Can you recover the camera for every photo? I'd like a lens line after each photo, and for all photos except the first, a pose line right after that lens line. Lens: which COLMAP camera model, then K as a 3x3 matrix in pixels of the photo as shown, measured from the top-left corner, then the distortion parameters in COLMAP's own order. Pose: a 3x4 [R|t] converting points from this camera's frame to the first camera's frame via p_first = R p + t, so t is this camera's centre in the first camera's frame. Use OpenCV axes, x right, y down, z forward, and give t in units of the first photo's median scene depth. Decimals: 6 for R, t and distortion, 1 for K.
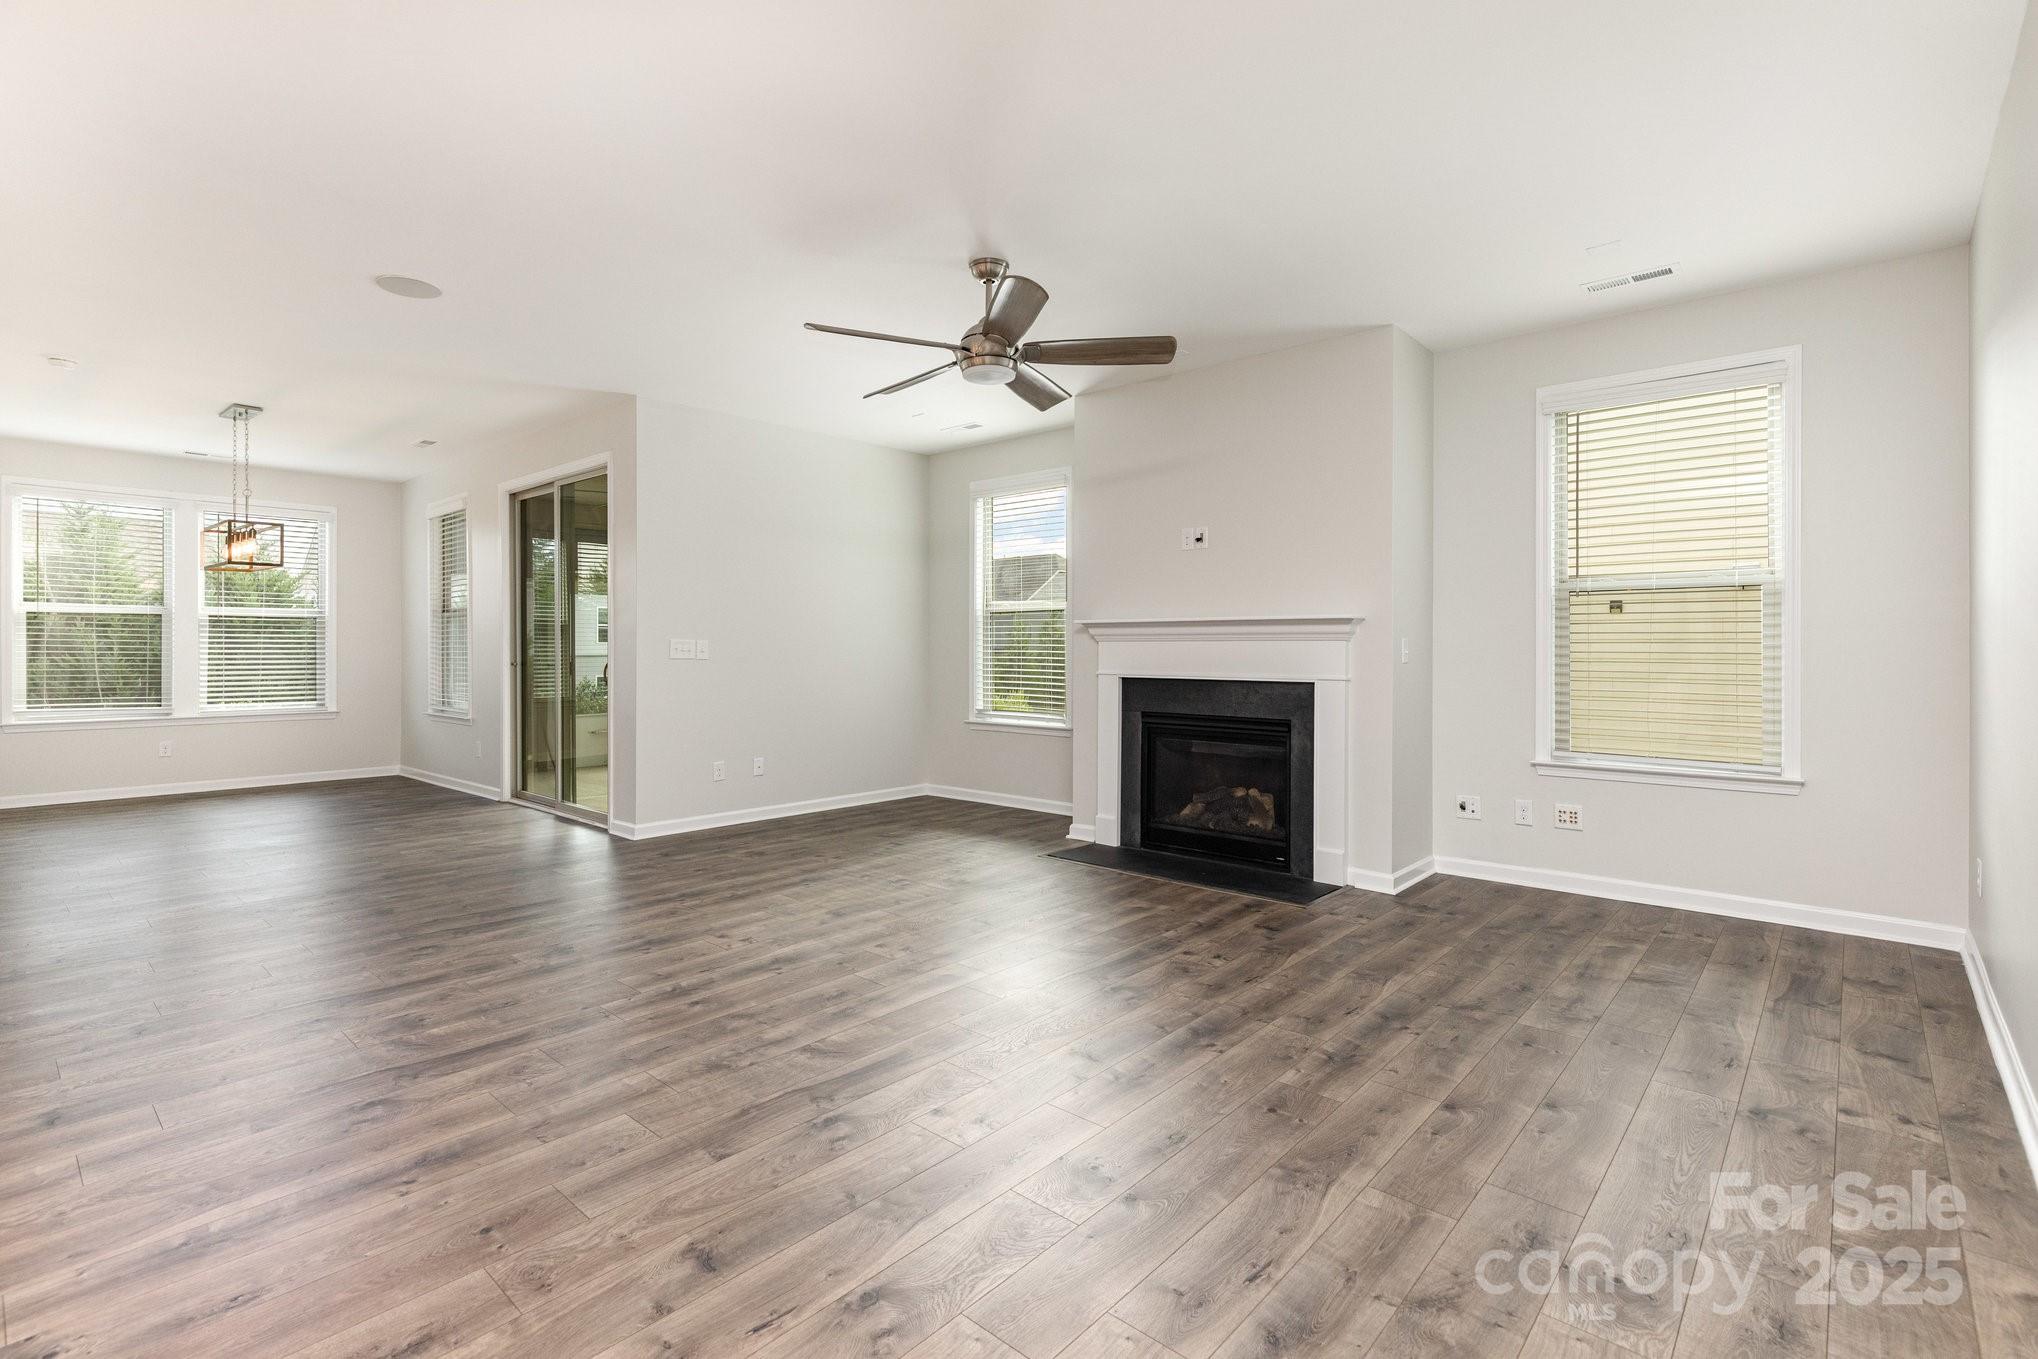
lens RADIAL K [[928.5, 0, 1017.1], [0, 928.5, 662.4], [0, 0, 1]] dist [0.008051, -0.000334]
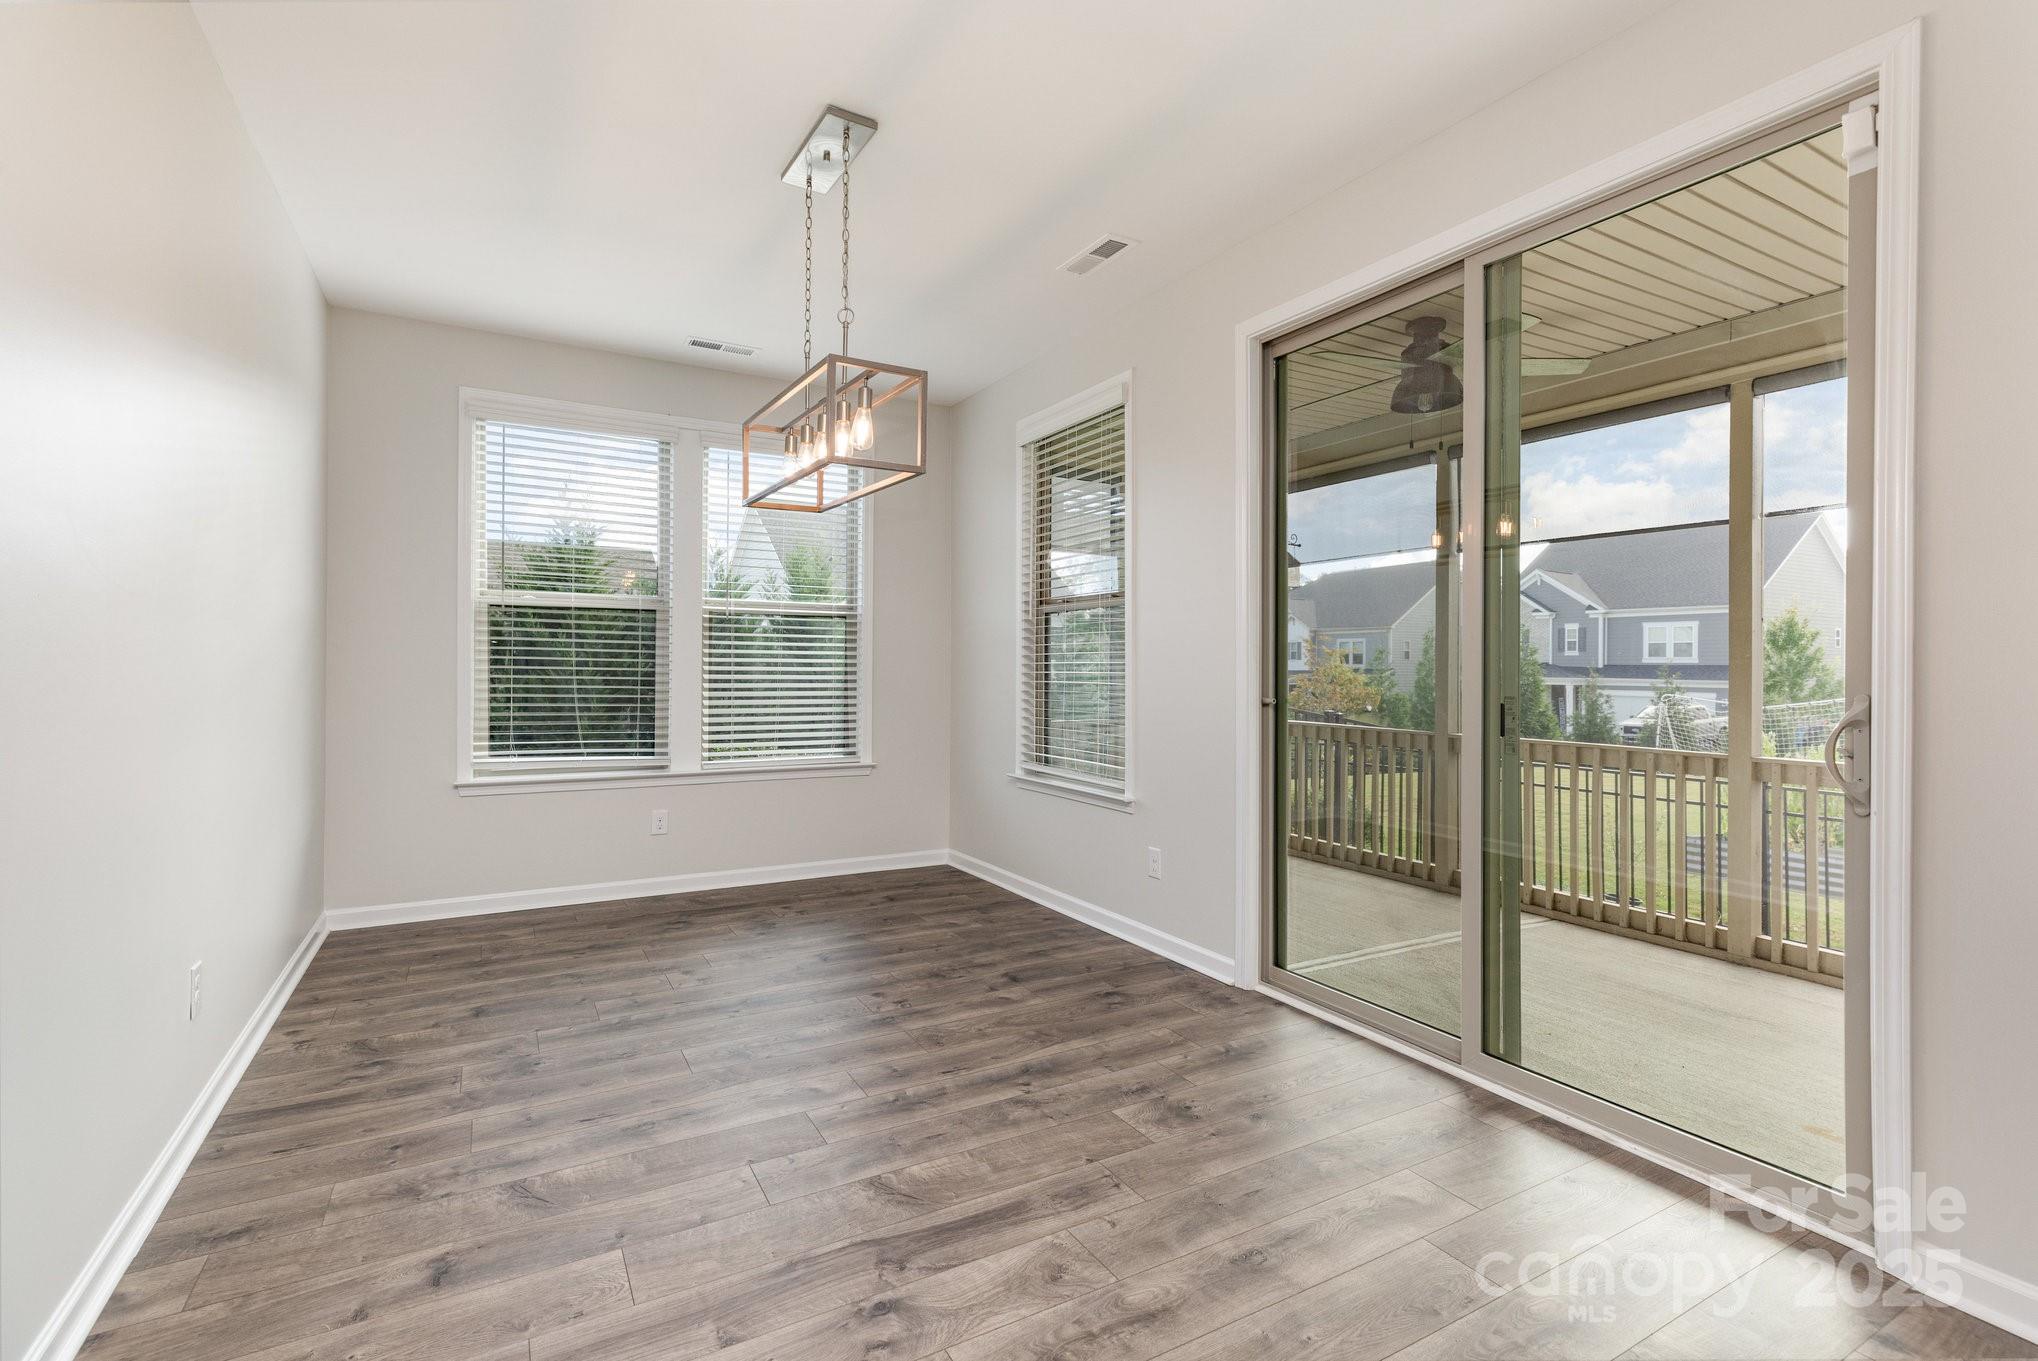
lens RADIAL K [[928.5, 0, 1017.1], [0, 928.5, 663.4], [0, 0, 1]] dist [0.008051, -0.000334]
pose [[0.944284, 0.006486, -0.329068, -0.476839], [-0.012057, 0.999816, -0.014892, -0.008422], [0.328911, 0.018030, 0.944189, 0.485507]]
